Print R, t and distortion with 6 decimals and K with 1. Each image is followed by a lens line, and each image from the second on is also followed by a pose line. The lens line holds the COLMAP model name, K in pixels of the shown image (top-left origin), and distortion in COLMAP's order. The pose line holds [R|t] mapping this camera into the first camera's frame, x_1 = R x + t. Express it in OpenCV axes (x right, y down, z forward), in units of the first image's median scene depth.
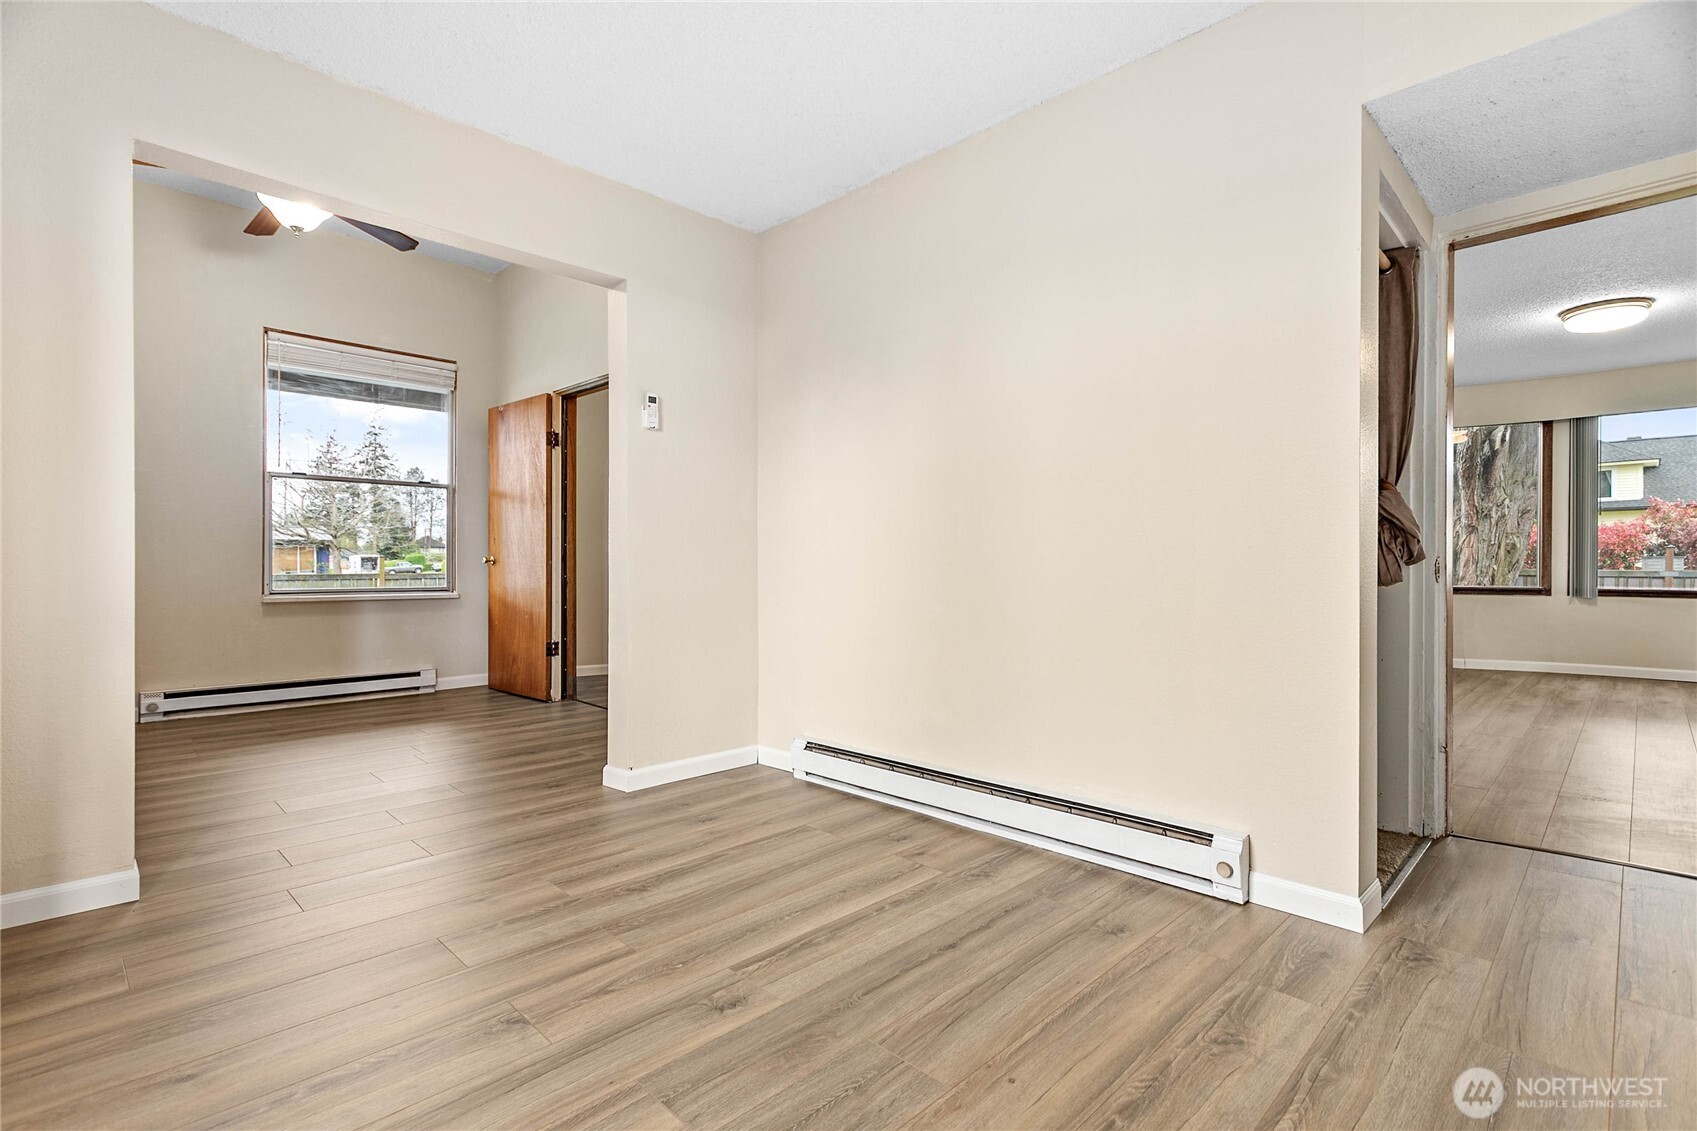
lens RADIAL K [[806.0, 0, 840.8], [0, 806.0, 565.0], [0, 0, 1]] dist [0.001205, 0.001862]
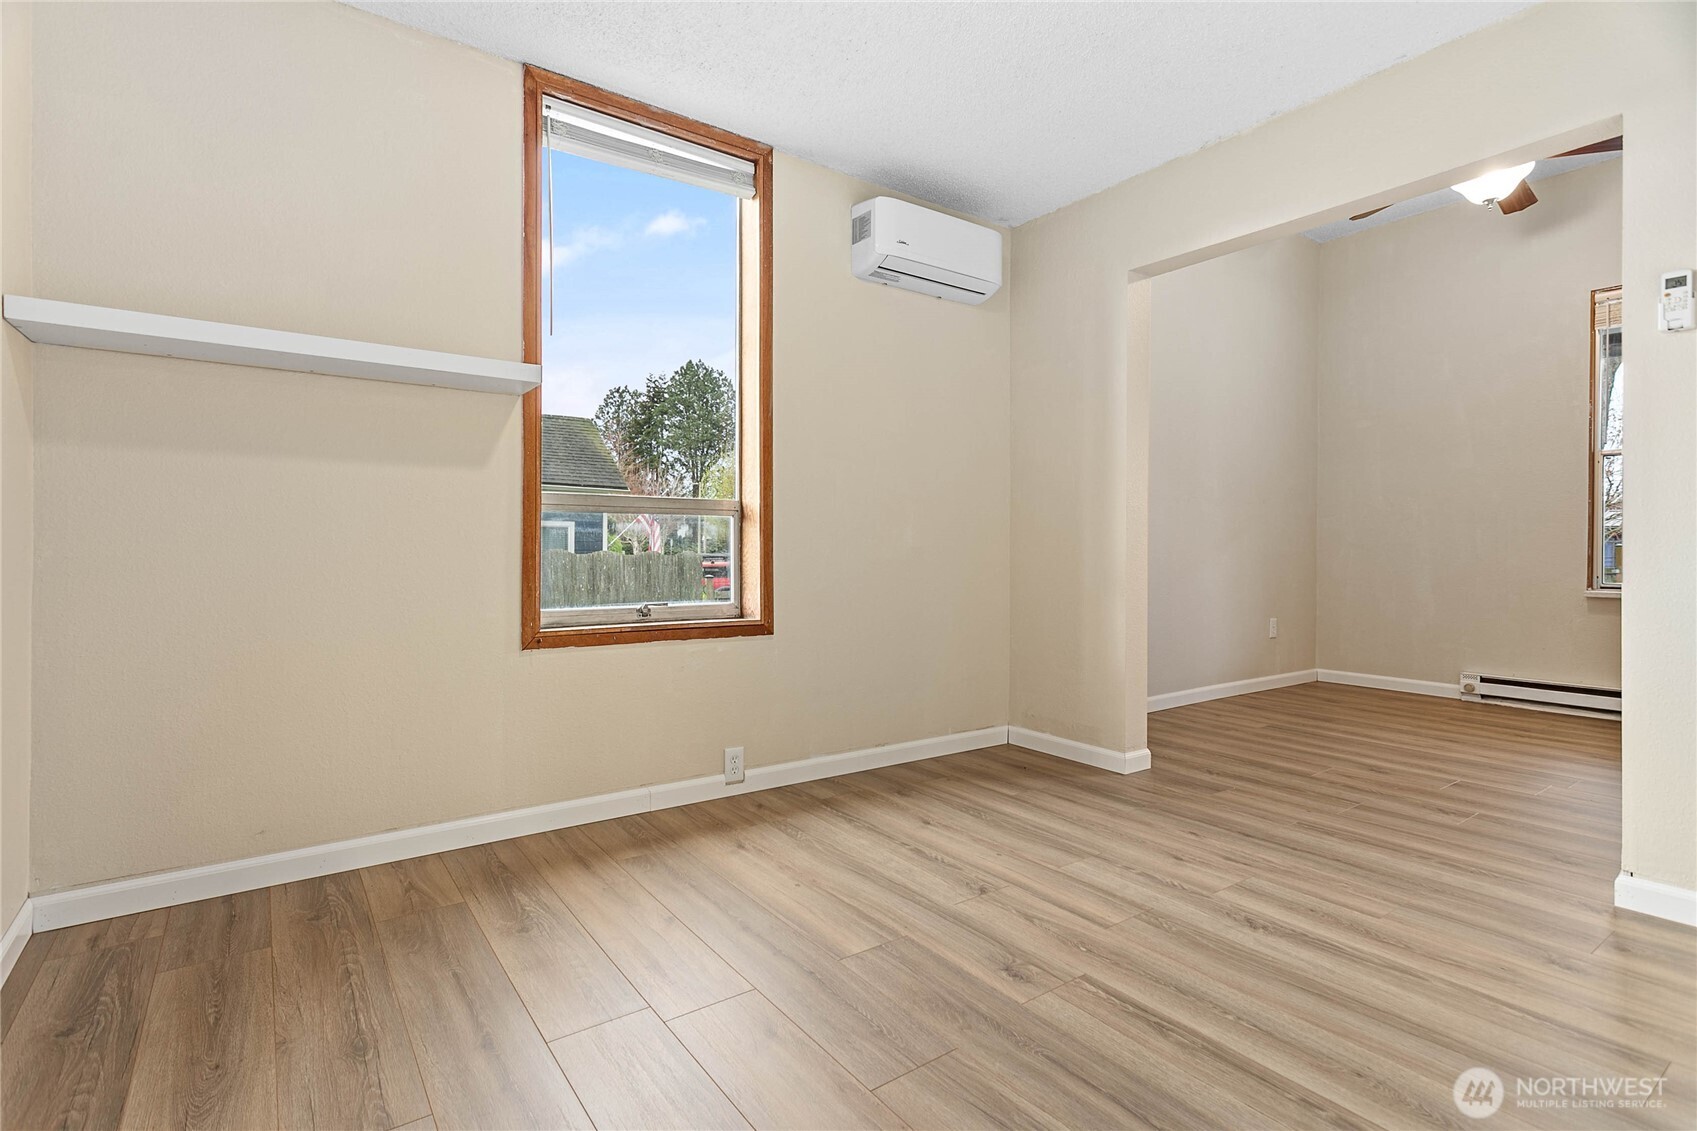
lens RADIAL K [[806.0, 0, 837.1], [0, 806.0, 557.4], [0, 0, 1]] dist [0.001205, 0.001862]
pose [[-0.169193, 0.005203, -0.985569, 1.077014], [-0.005219, 0.999967, 0.006175, 0.002512], [0.985569, 0.006189, -0.169160, 1.102297]]
